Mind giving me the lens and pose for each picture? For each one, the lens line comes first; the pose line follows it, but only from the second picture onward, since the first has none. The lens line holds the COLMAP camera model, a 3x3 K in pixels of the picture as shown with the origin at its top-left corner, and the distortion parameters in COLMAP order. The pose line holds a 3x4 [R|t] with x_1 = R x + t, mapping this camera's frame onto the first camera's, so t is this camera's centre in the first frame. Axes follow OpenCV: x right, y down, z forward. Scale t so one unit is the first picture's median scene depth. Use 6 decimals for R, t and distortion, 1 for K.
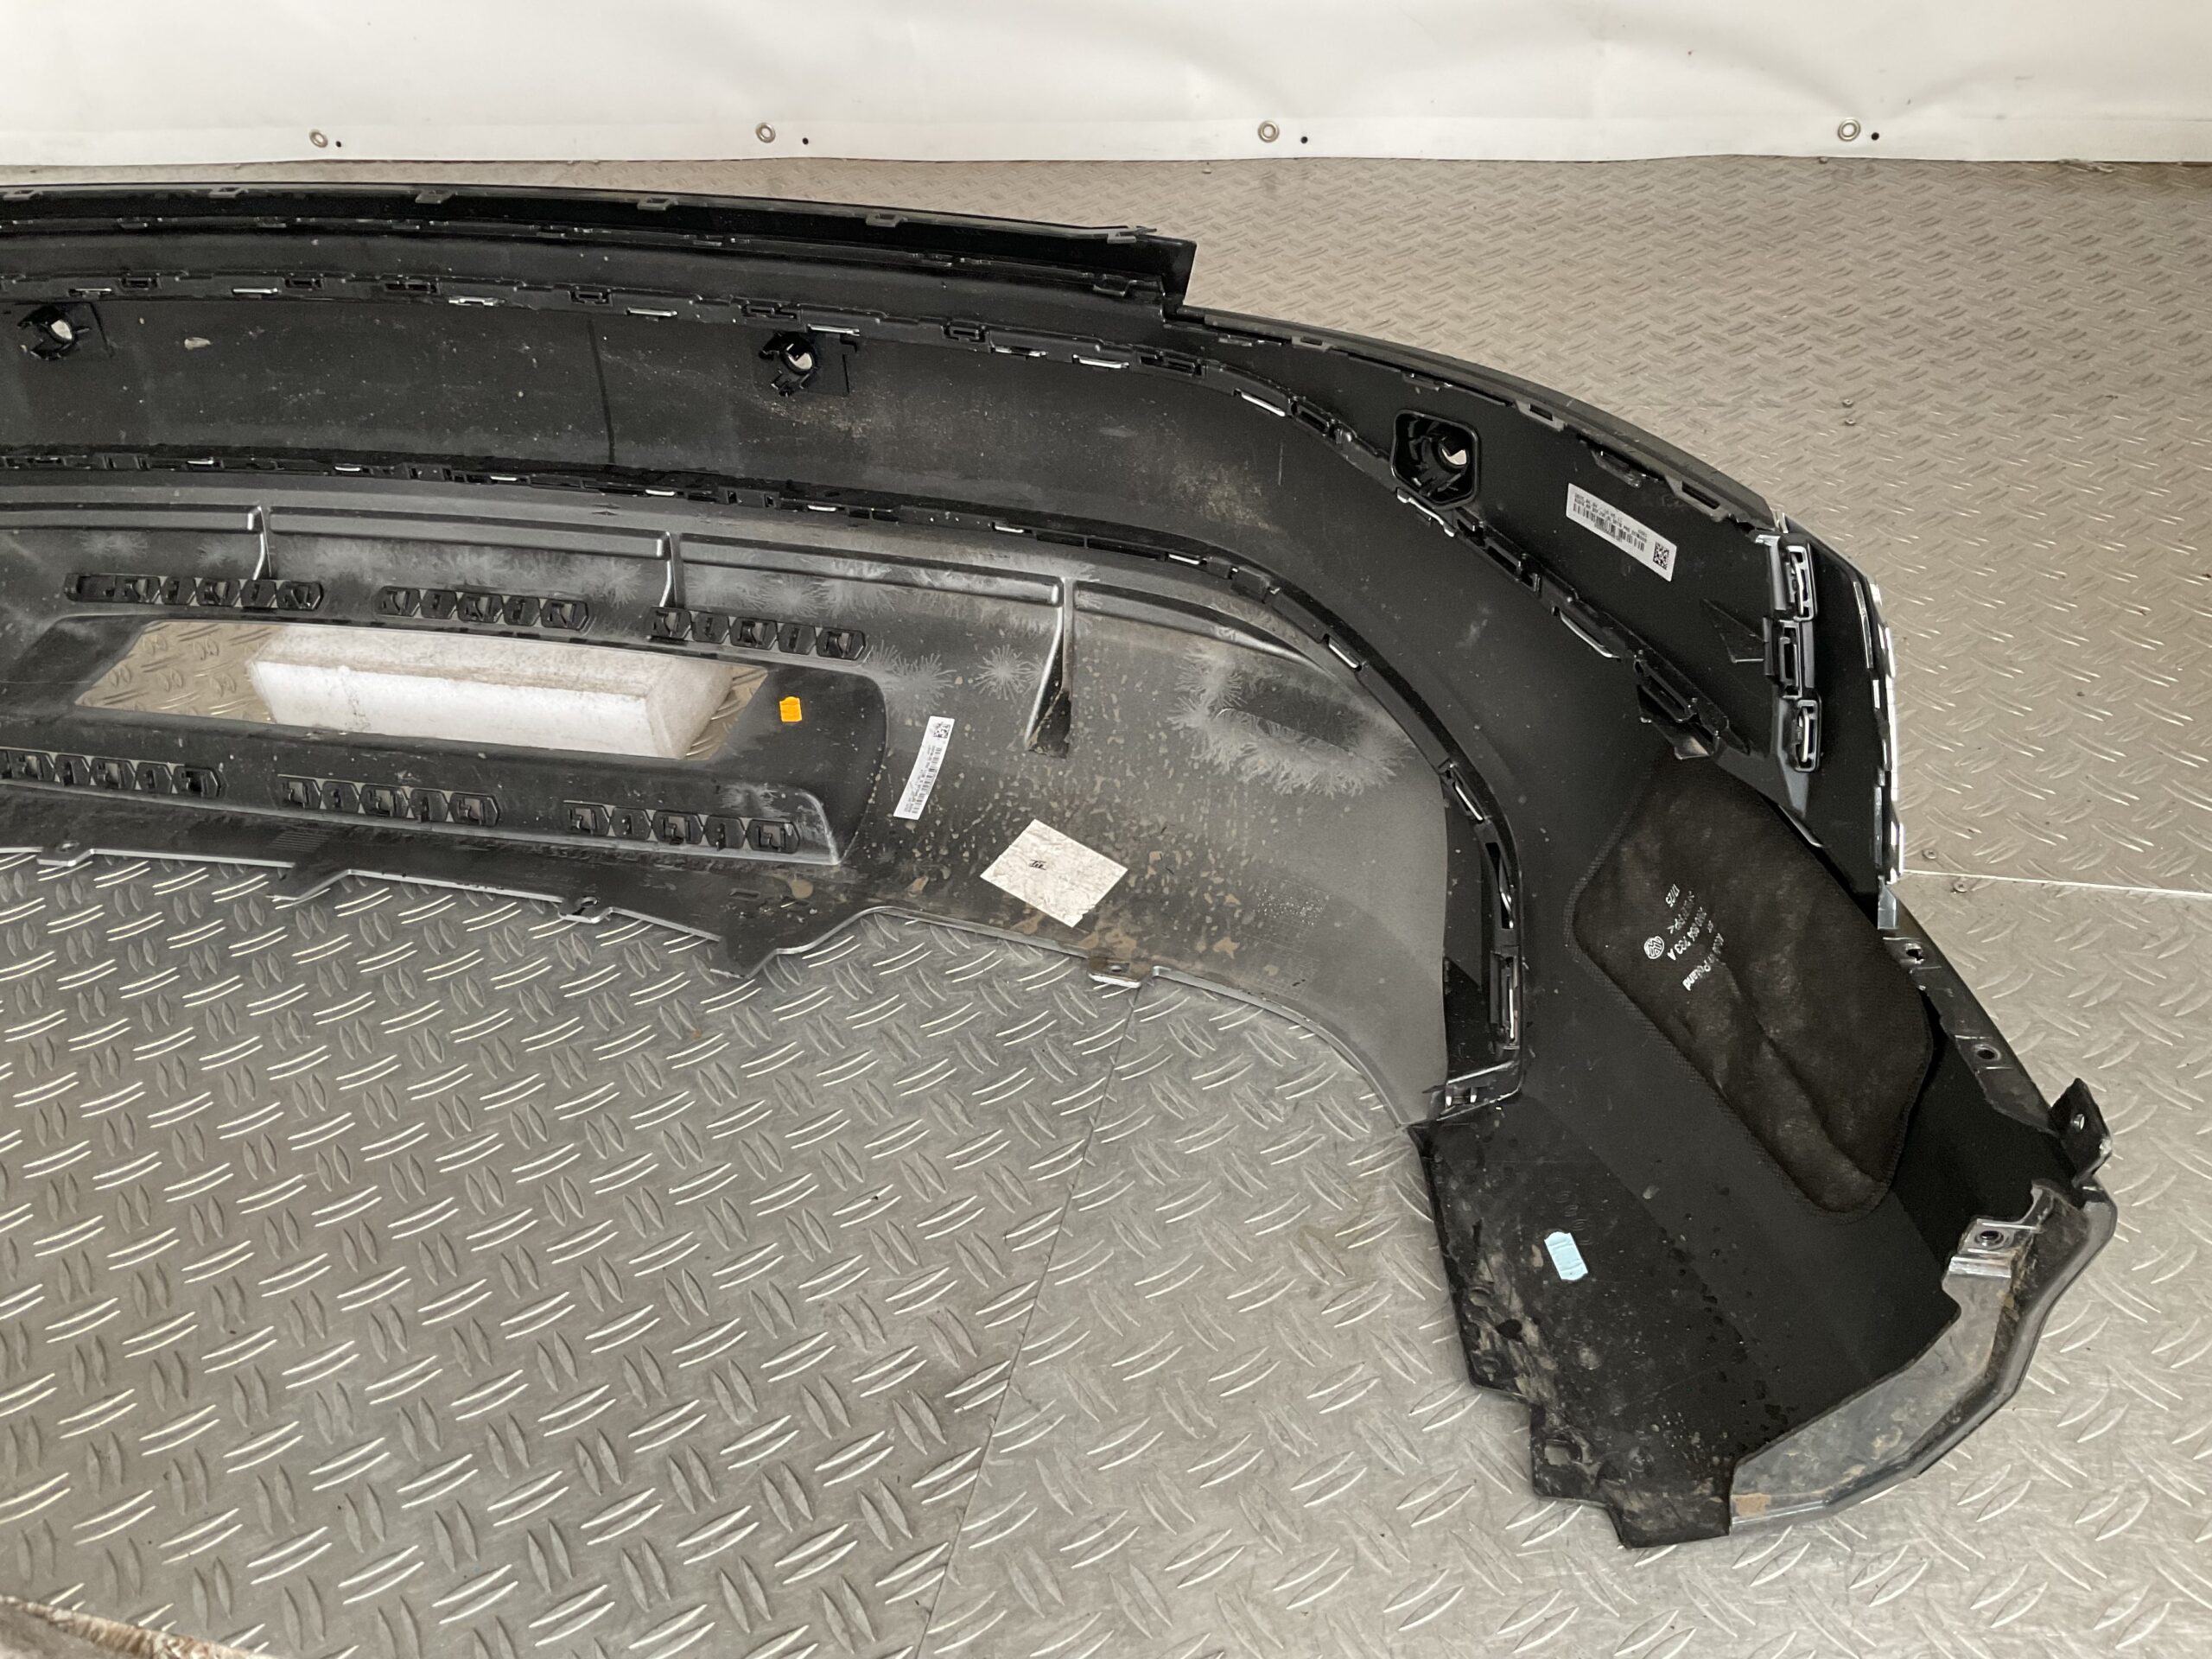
lens RADIAL K [[1835.7, 0, 1106.0], [0, 1835.7, 829.5], [0, 0, 1]] dist [0.068652, -0.149238]
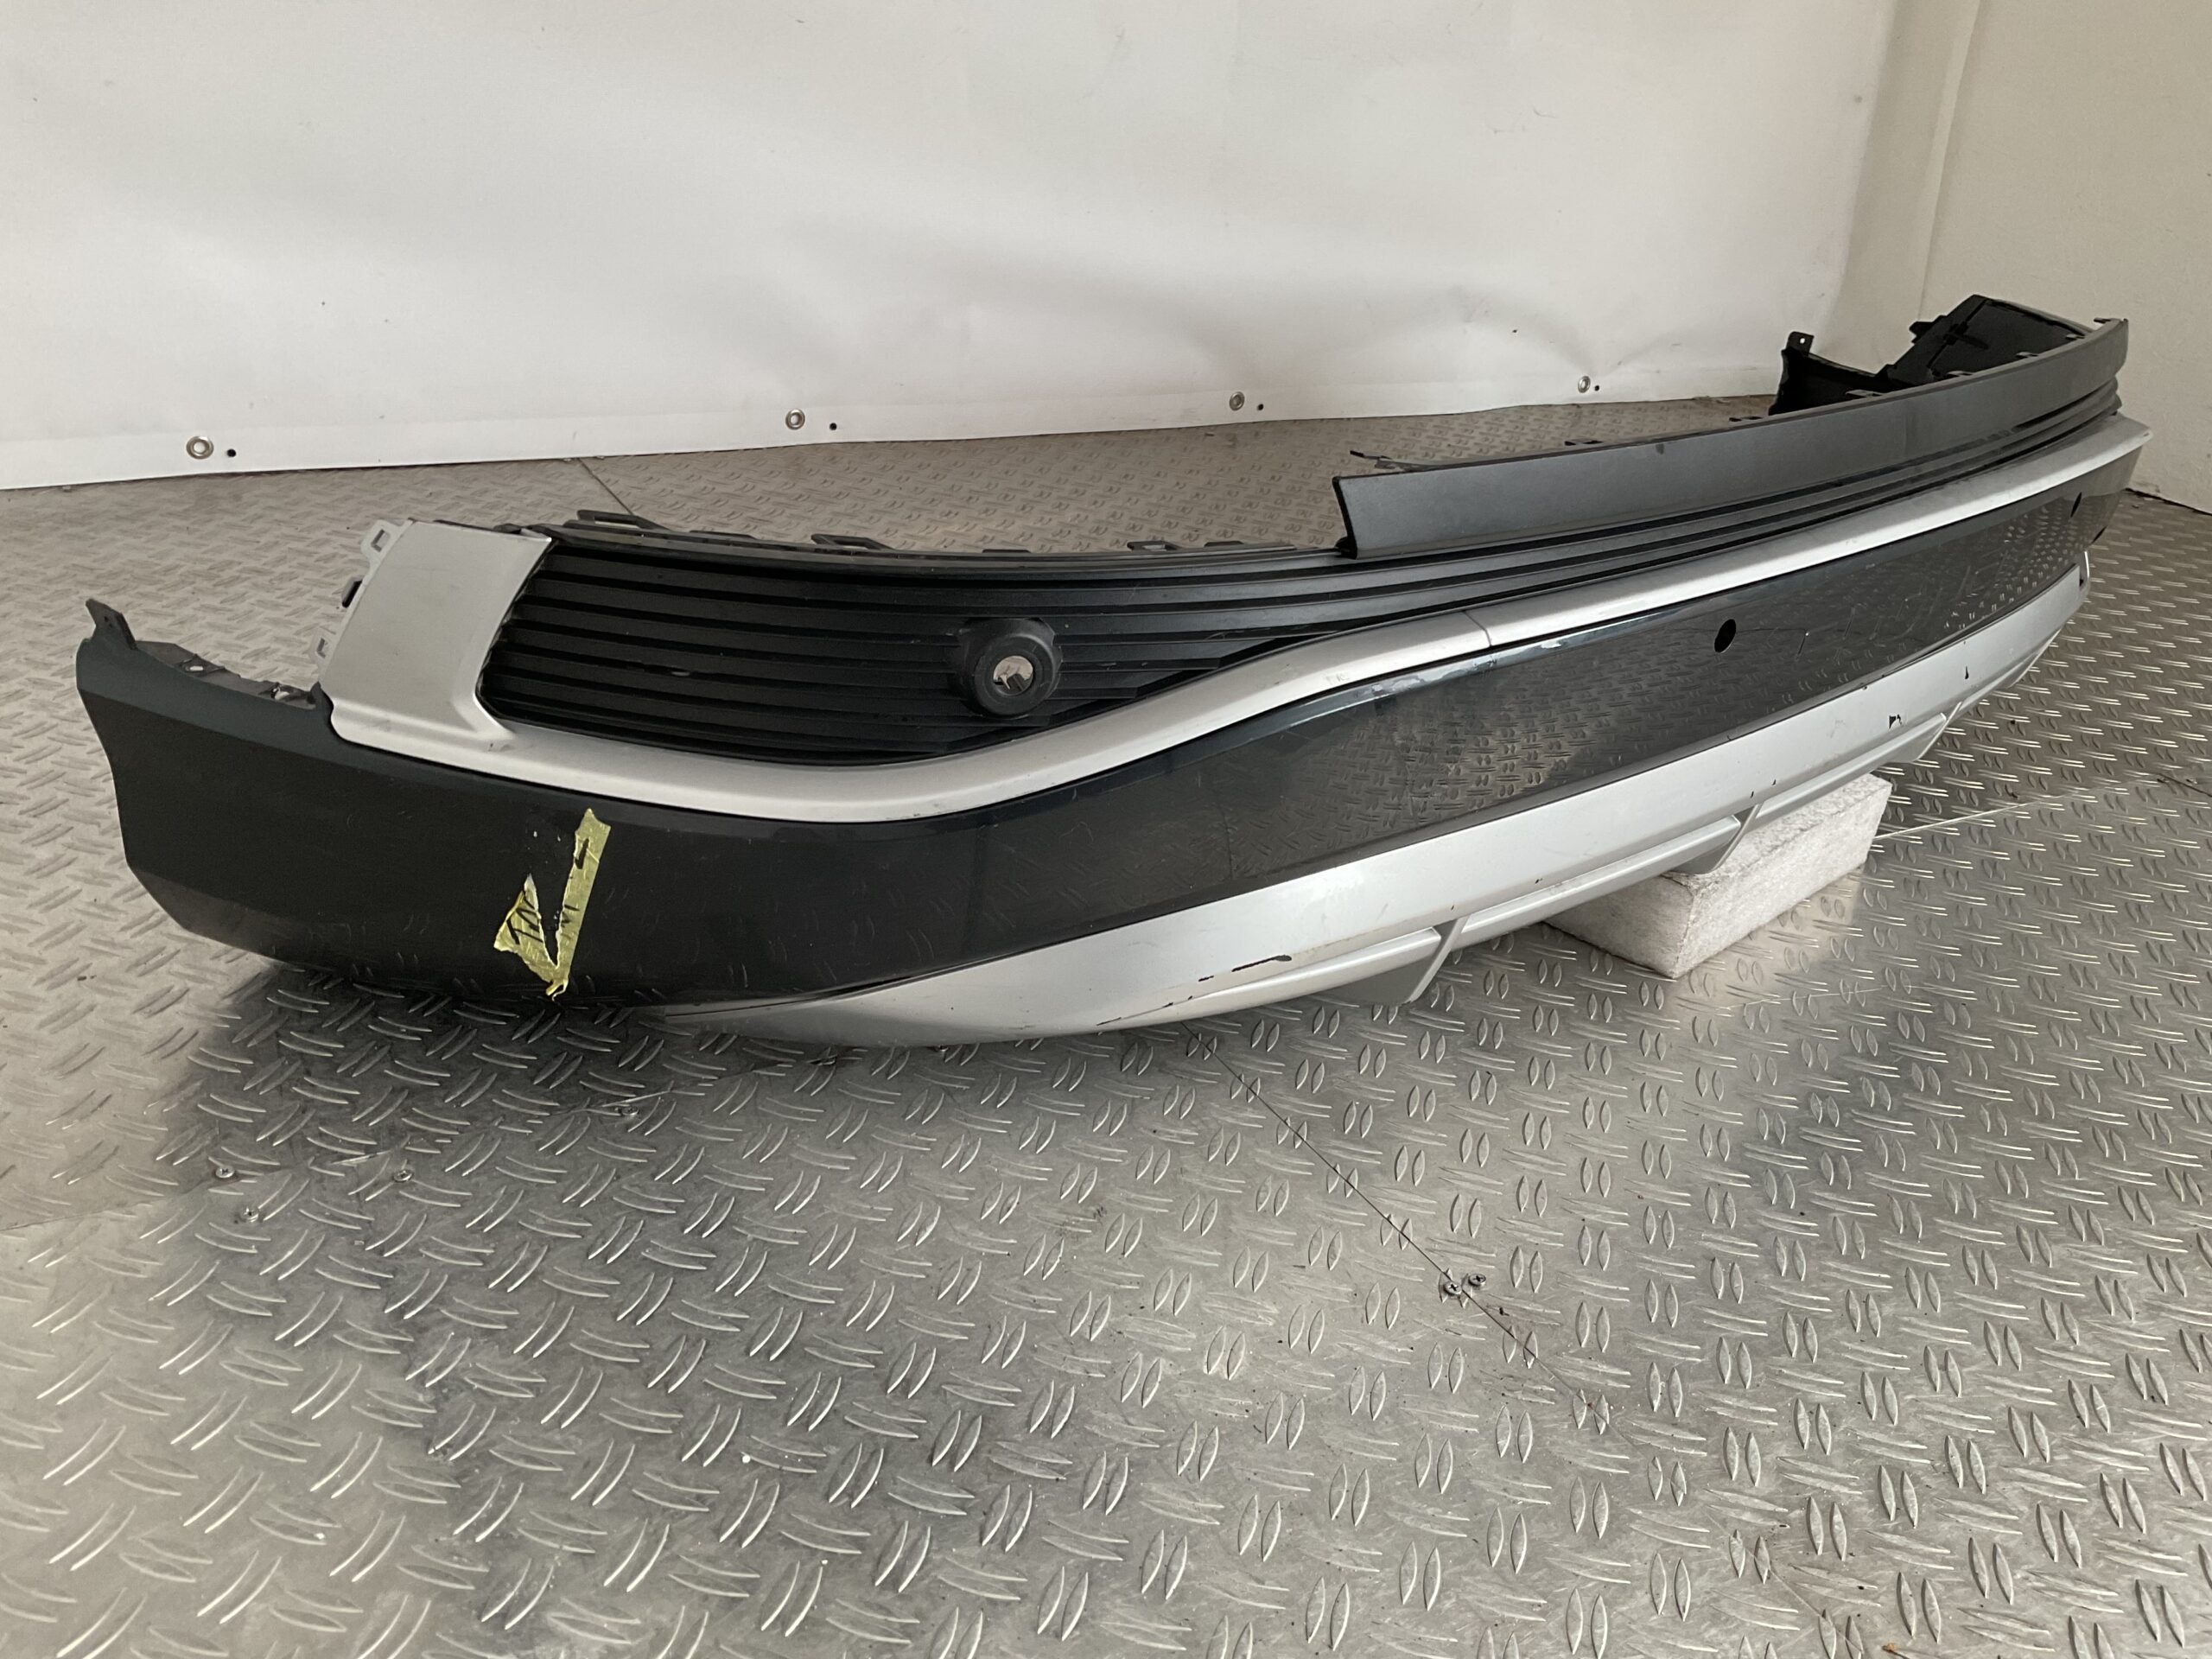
lens RADIAL K [[1835.7, 0, 1106.0], [0, 1835.7, 829.5], [0, 0, 1]] dist [0.068652, -0.149238]
pose [[0.723154, -0.170670, 0.669268, -1.296255], [0.301534, 0.949783, -0.083608, -0.083823], [-0.621390, 0.262268, 0.738302, 0.445103]]
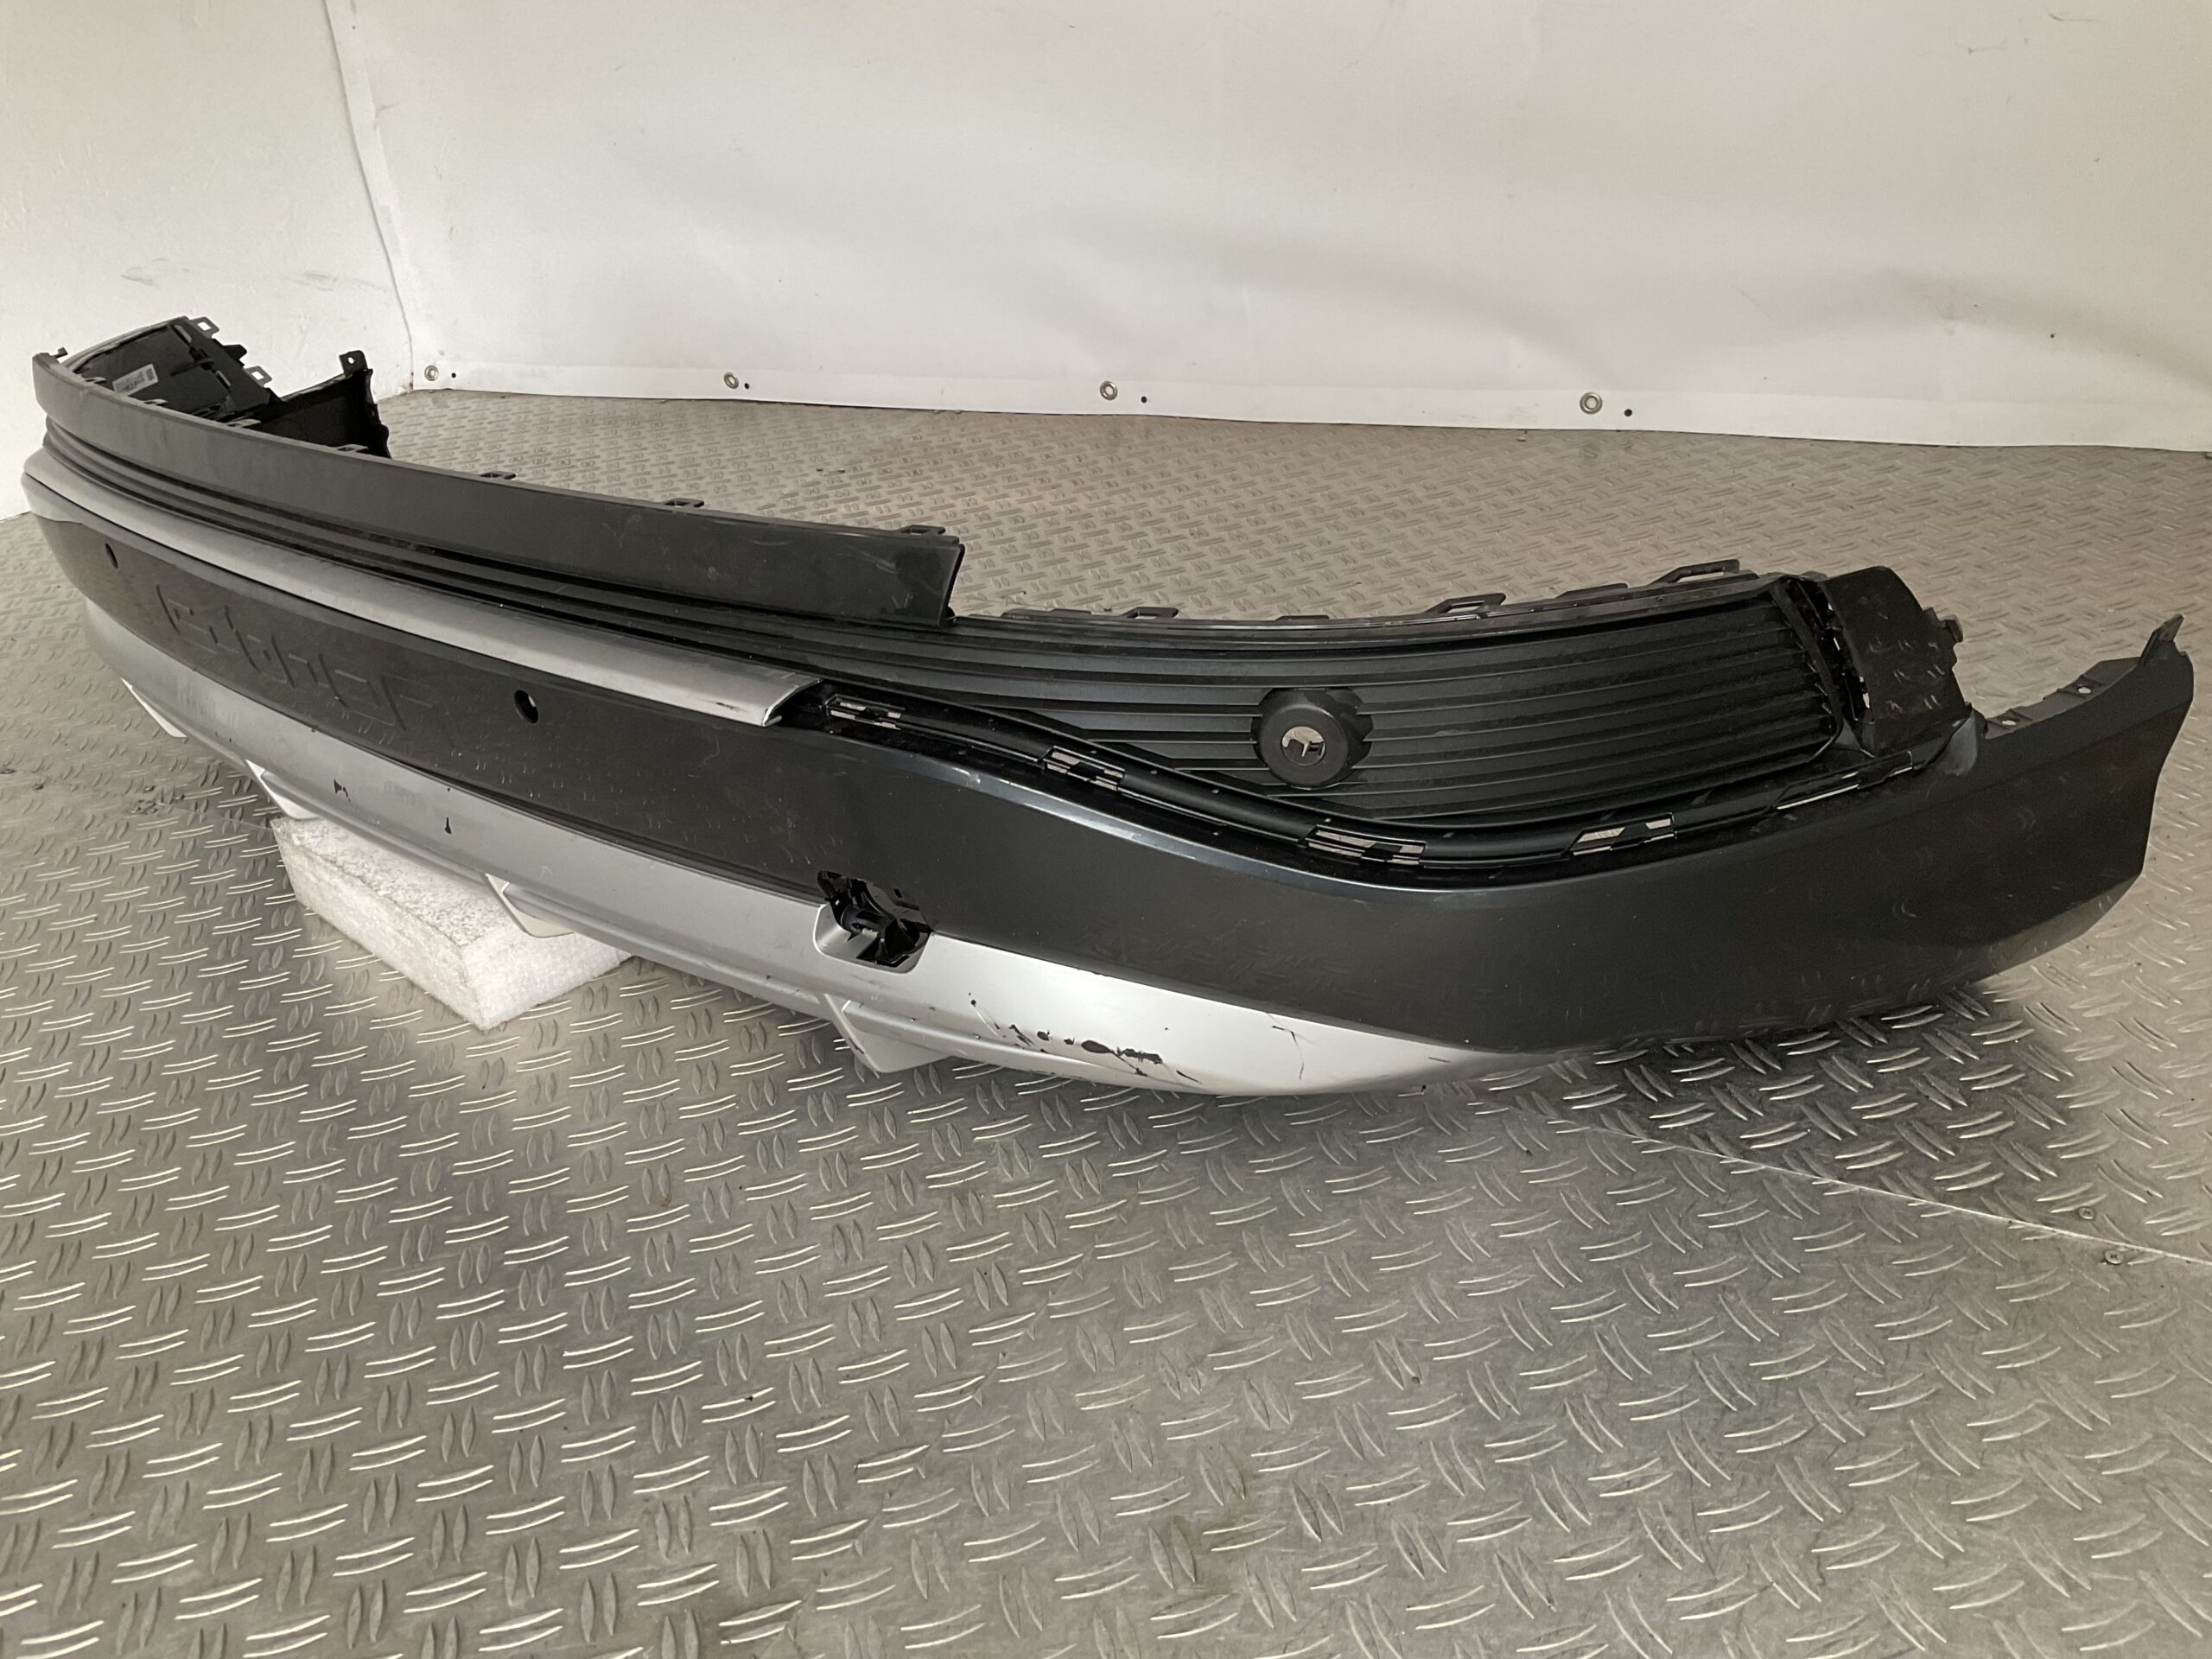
lens RADIAL K [[1835.7, 0, 1106.0], [0, 1835.7, 829.5], [0, 0, 1]] dist [0.068652, -0.149238]
pose [[0.960179, 0.100133, -0.260826, 0.195425], [-0.139042, 0.981009, -0.135236, 0.014708], [0.242331, 0.166116, 0.955867, 0.078095]]
